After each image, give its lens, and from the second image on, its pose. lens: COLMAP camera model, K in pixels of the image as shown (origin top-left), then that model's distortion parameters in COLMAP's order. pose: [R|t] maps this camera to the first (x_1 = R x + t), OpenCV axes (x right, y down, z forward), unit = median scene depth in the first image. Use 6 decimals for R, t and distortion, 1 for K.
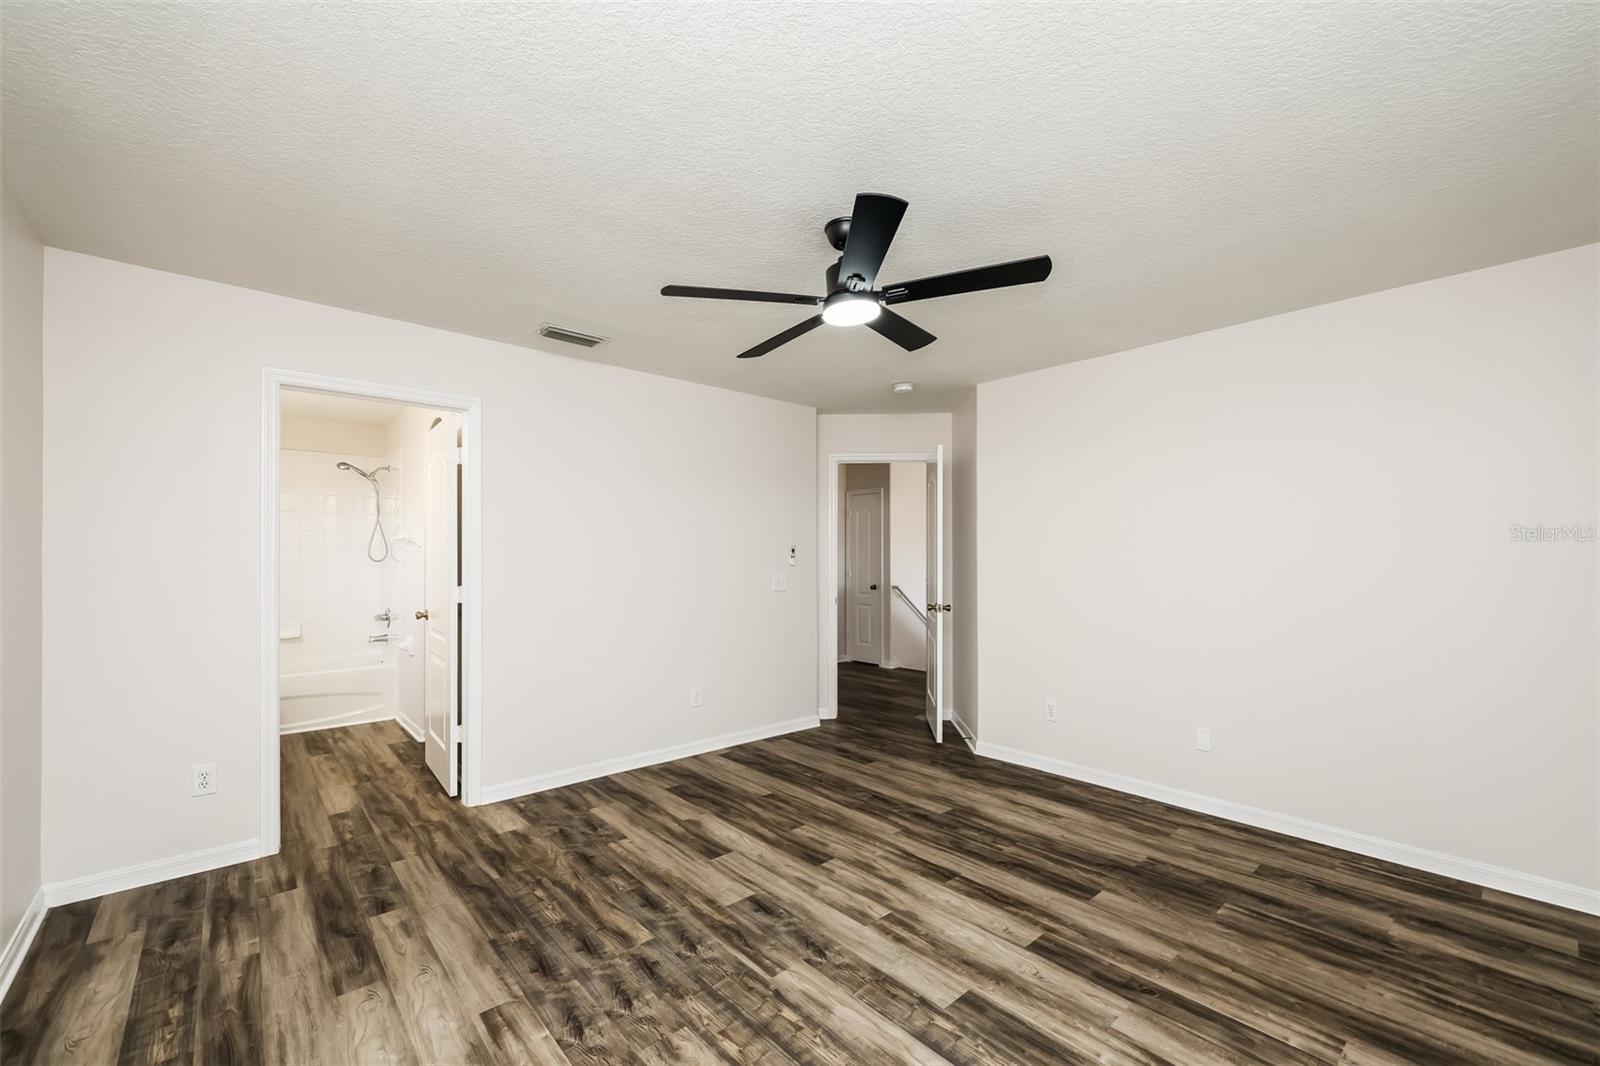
lens RADIAL K [[648.6, 0, 786.8], [0, 648.6, 549.7], [0, 0, 1]] dist [0.002773, -0.000705]
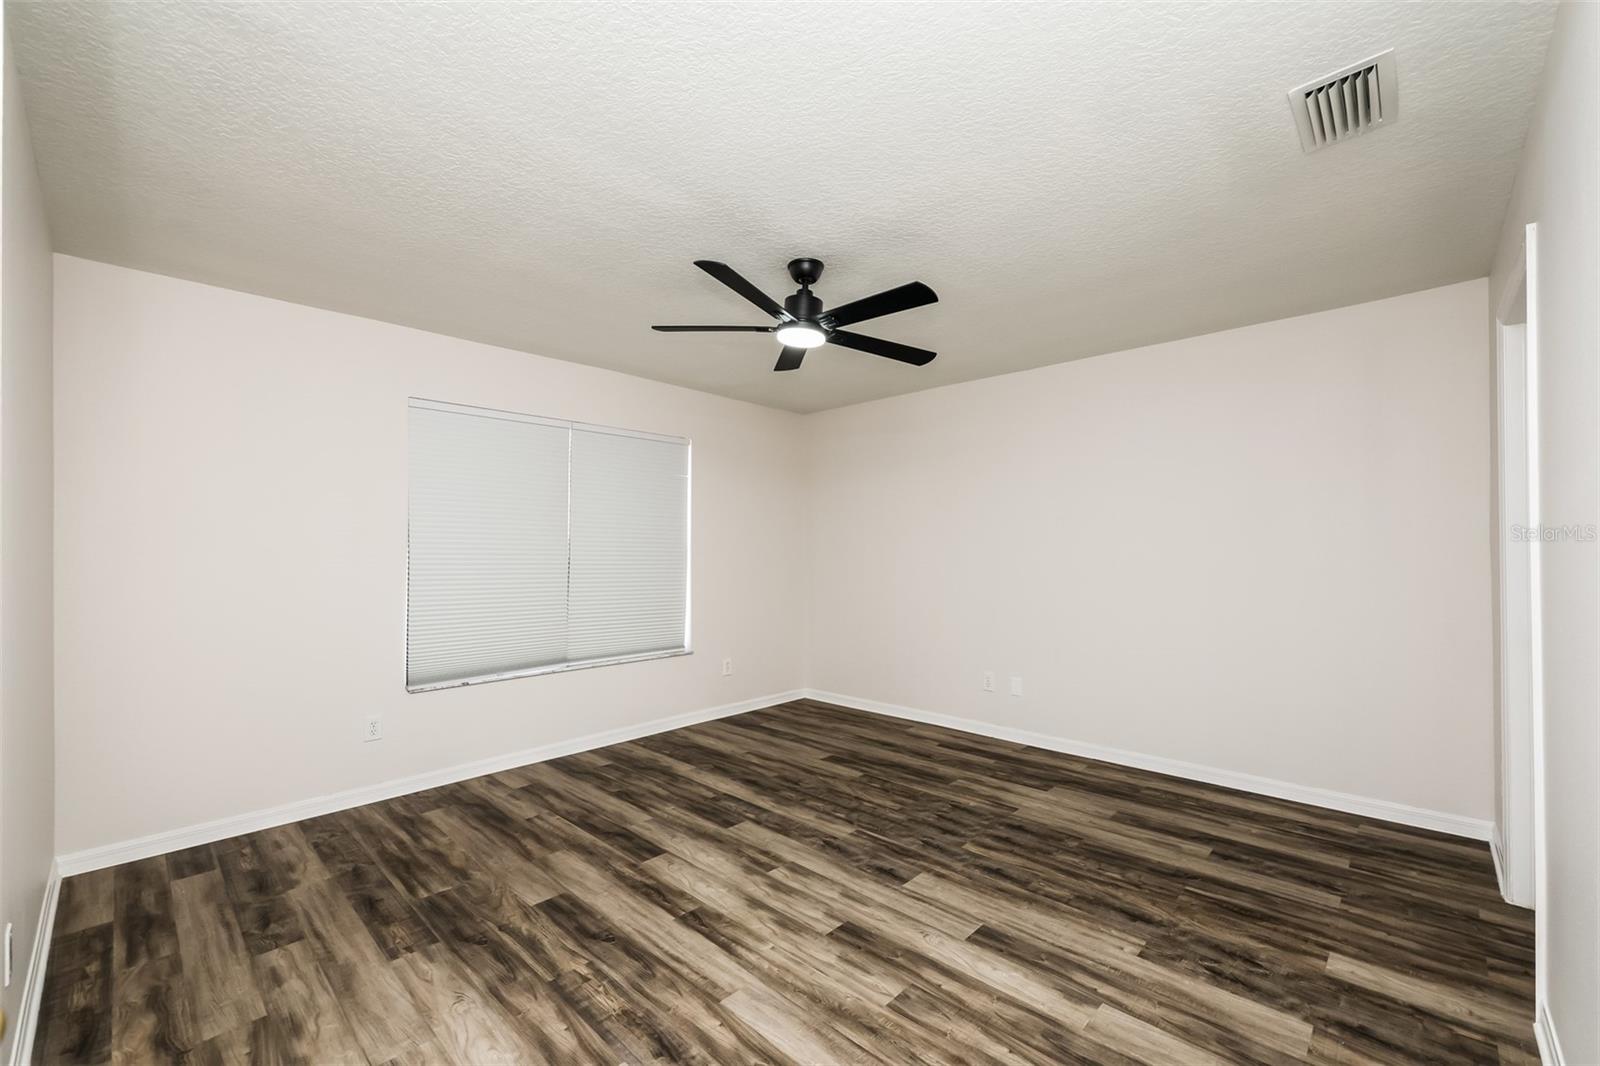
lens RADIAL K [[648.6, 0, 801.3], [0, 648.6, 541.5], [0, 0, 1]] dist [0.002773, -0.000705]
pose [[-0.995181, 0.003076, -0.098006, 0.200590], [0.005770, 0.999613, -0.027211, 0.039132], [0.097884, -0.027646, -0.994814, 2.009232]]
